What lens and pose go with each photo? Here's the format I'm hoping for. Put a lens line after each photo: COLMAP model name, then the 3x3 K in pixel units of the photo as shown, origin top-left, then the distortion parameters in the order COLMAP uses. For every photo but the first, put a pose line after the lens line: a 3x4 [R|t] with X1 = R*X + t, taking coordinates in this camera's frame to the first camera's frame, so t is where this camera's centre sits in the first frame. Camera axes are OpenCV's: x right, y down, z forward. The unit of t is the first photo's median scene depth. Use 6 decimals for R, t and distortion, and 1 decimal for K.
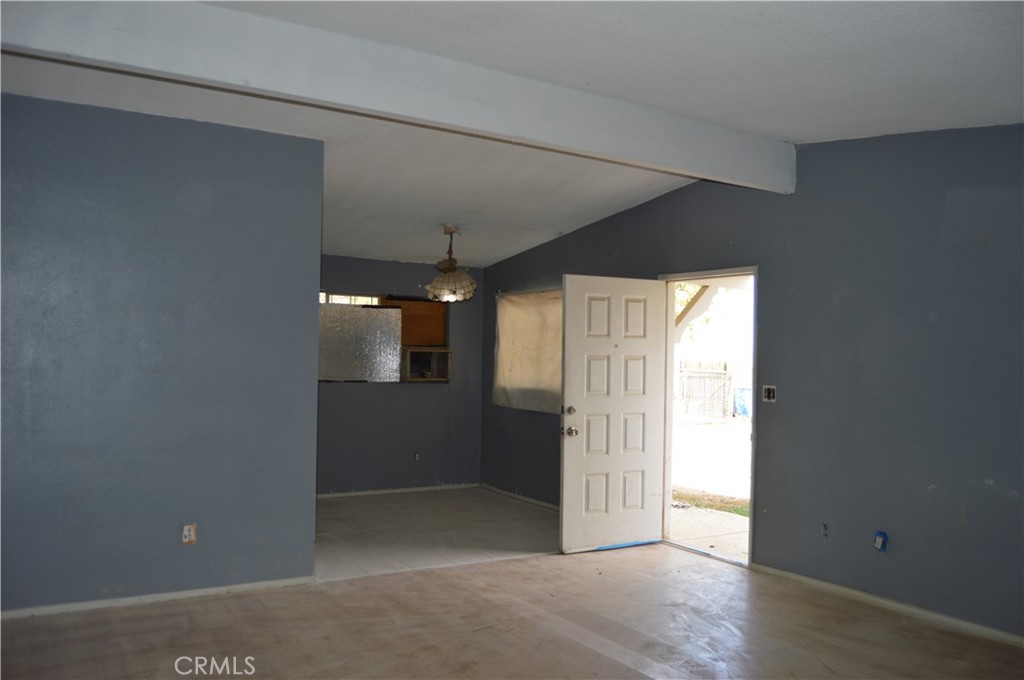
lens RADIAL K [[822.6, 0, 512.0], [0, 822.6, 340.0], [0, 0, 1]] dist [-0.080935, 0.014705]
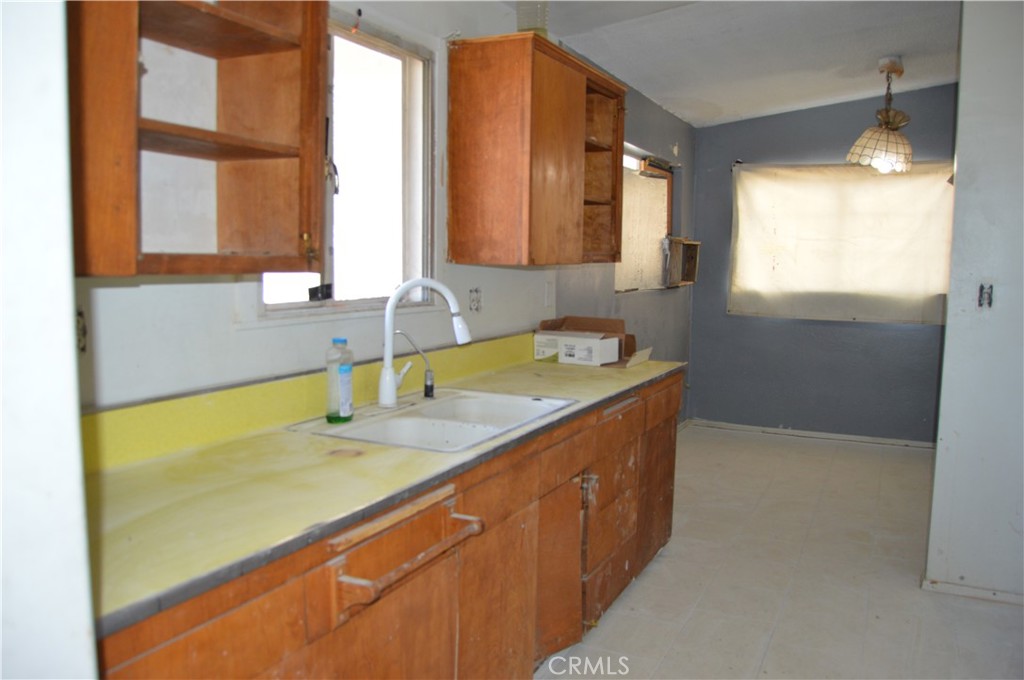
lens RADIAL K [[822.6, 0, 512.0], [0, 822.6, 340.0], [0, 0, 1]] dist [-0.080935, 0.014705]
pose [[0.849164, -0.064391, 0.524190, -0.860721], [-0.007881, 0.990884, 0.134486, 0.004632], [-0.528071, -0.118331, 0.840915, 0.701865]]
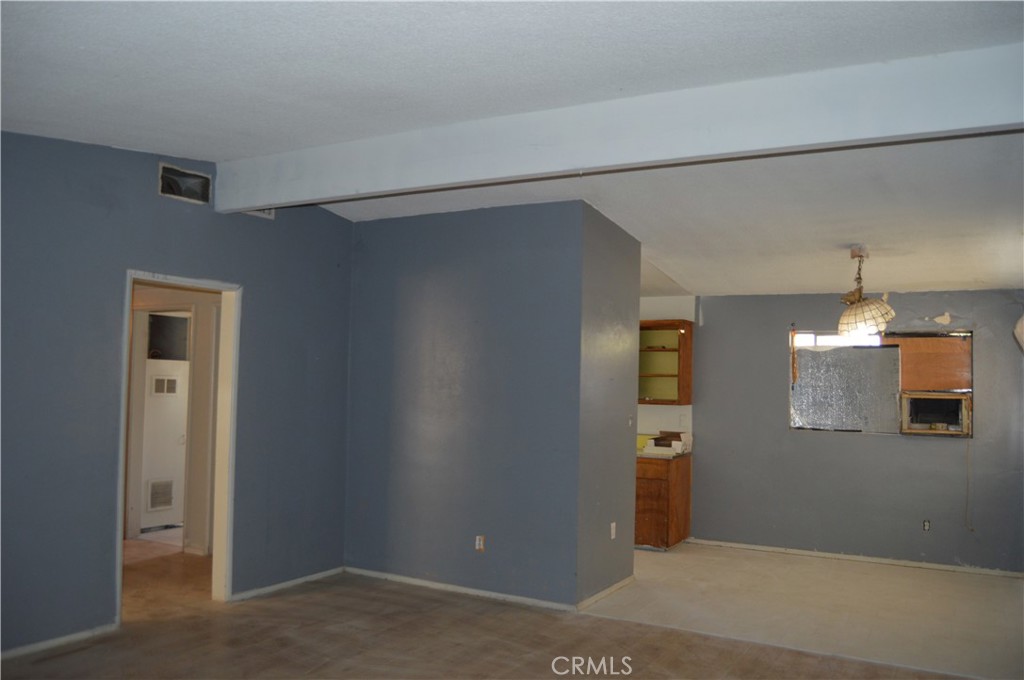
lens RADIAL K [[822.6, 0, 512.0], [0, 822.6, 340.0], [0, 0, 1]] dist [-0.080935, 0.014705]
pose [[0.472955, -0.055636, -0.879328, 0.588678], [0.002933, 0.998098, -0.061573, 0.007091], [0.881082, 0.026542, 0.472219, 0.360134]]
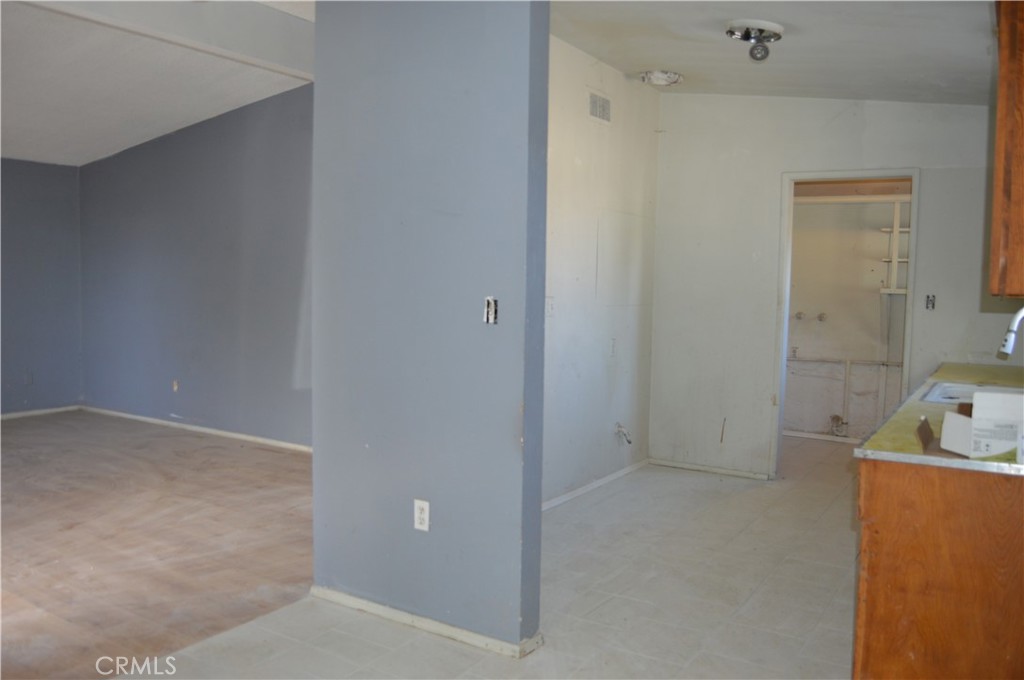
lens RADIAL K [[822.6, 0, 512.0], [0, 822.6, 340.0], [0, 0, 1]] dist [-0.080935, 0.014705]
pose [[-0.902422, -0.009547, -0.430748, -0.084435], [-0.032346, 0.998434, 0.045635, 0.041751], [0.429638, 0.055115, -0.901318, 1.457291]]
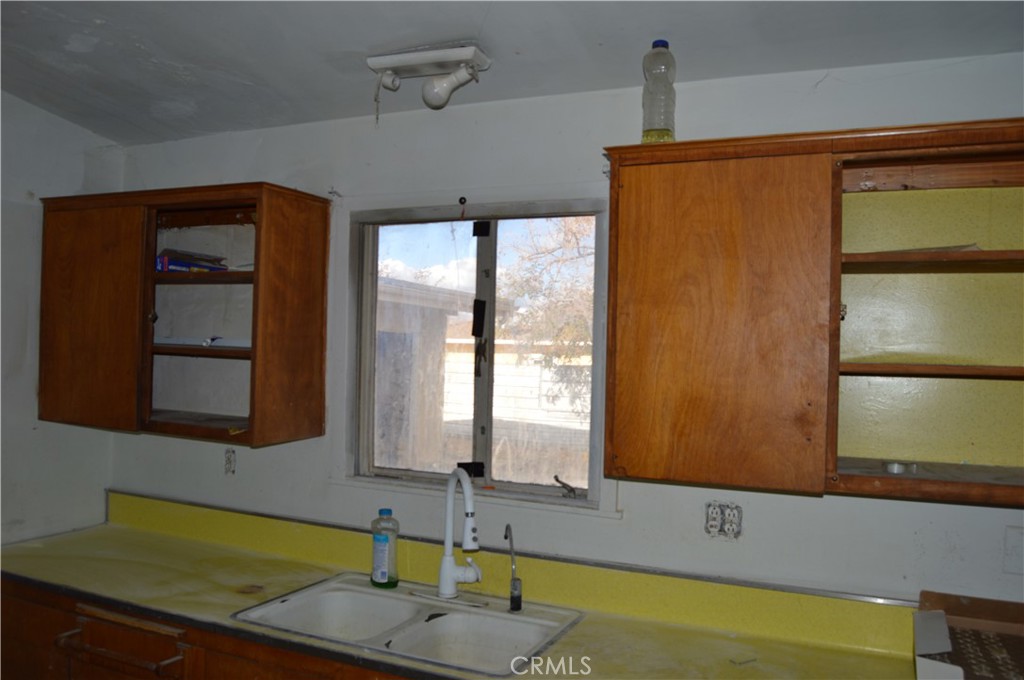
lens RADIAL K [[831.4, 0, 512.0], [0, 831.4, 340.0], [0, 0, 1]] dist [0.001221, 0.003087]
pose [[0.539230, -0.018965, -0.841945, -0.312448], [0.000307, 0.999751, -0.022324, -0.021230], [0.842158, 0.011779, 0.539101, 0.899605]]
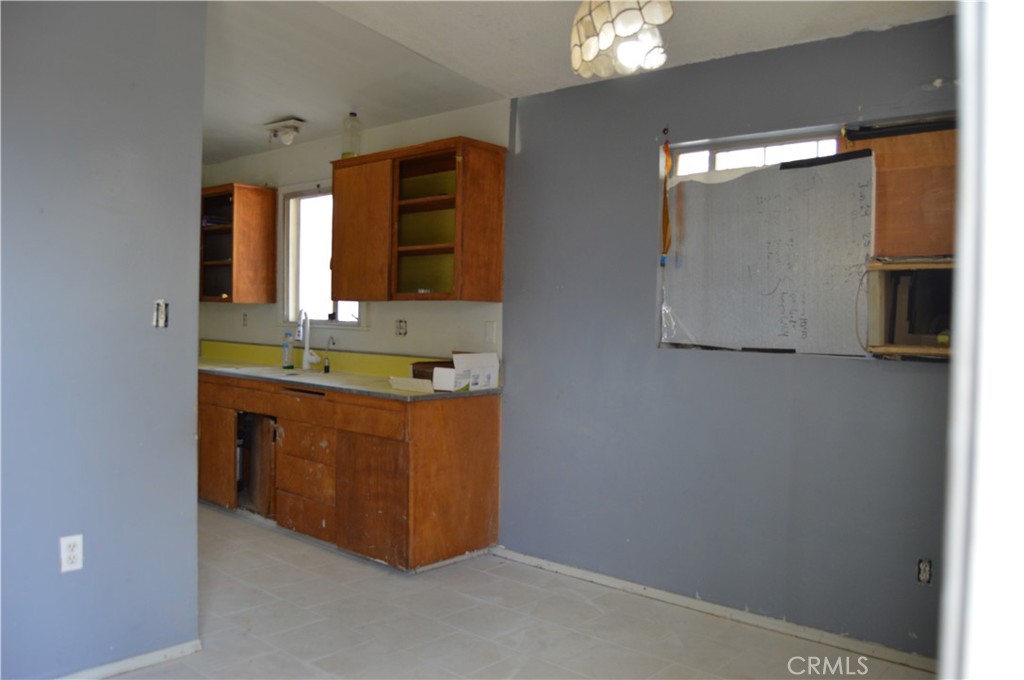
lens RADIAL K [[822.6, 0, 512.0], [0, 822.6, 340.0], [0, 0, 1]] dist [-0.080935, 0.014705]
pose [[0.274583, 0.007936, -0.961531, 0.237545], [0.000207, 0.999965, 0.008312, 0.058734], [0.961563, -0.002482, 0.274572, 1.070506]]
